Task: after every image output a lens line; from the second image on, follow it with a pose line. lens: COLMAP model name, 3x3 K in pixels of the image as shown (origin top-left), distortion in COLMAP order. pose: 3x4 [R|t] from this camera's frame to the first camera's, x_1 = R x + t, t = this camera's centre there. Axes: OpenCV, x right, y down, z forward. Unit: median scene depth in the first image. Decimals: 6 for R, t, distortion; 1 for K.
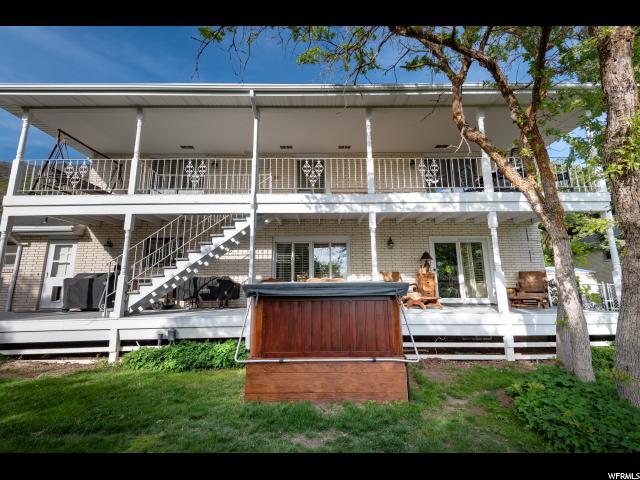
lens RADIAL K [[300.8, 0, 321.7], [0, 300.8, 238.8], [0, 0, 1]] dist [0.004359, -0.000001]
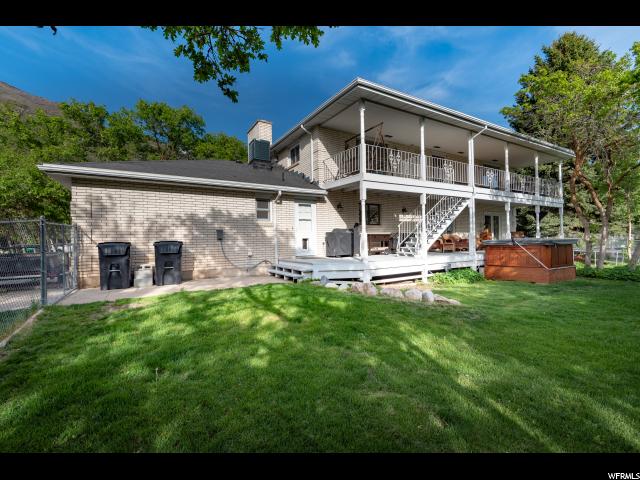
lens RADIAL K [[291.6, 0, 316.8], [0, 291.6, 242.7], [0, 0, 1]] dist [0.003576, -0.000039]
pose [[0.878166, -0.001305, 0.478354, -1.798582], [-0.079722, 0.985612, 0.149044, -0.010059], [-0.471666, -0.169020, 0.865427, -0.084950]]
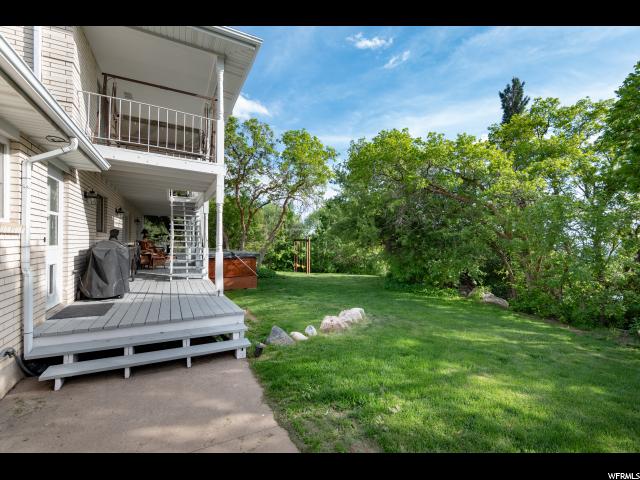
lens RADIAL K [[291.6, 0, 319.8], [0, 291.6, 239.7], [0, 0, 1]] dist [0.003576, -0.000039]
pose [[-0.431552, 0.006263, 0.902066, -1.926182], [-0.162077, 0.983165, -0.084364, 0.107549], [-0.887409, -0.182611, -0.423271, 1.055406]]
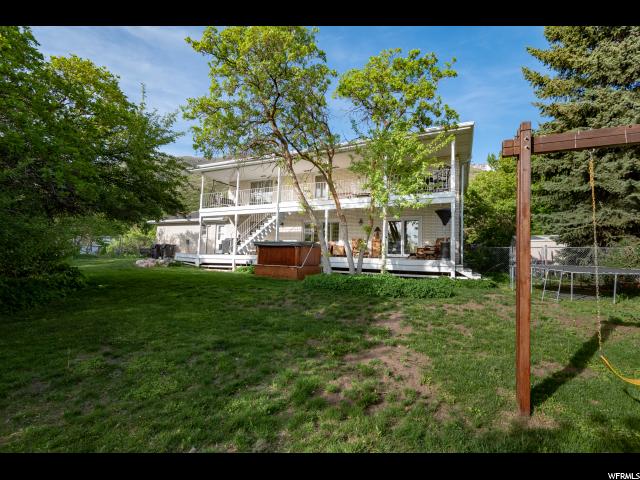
lens RADIAL K [[291.6, 0, 319.0], [0, 291.6, 237.7], [0, 0, 1]] dist [0.003576, -0.000039]
pose [[0.898257, 0.004341, -0.439450, 1.003166], [0.040625, 0.994849, 0.092867, -0.083772], [0.437589, -0.101272, 0.893454, -0.842716]]
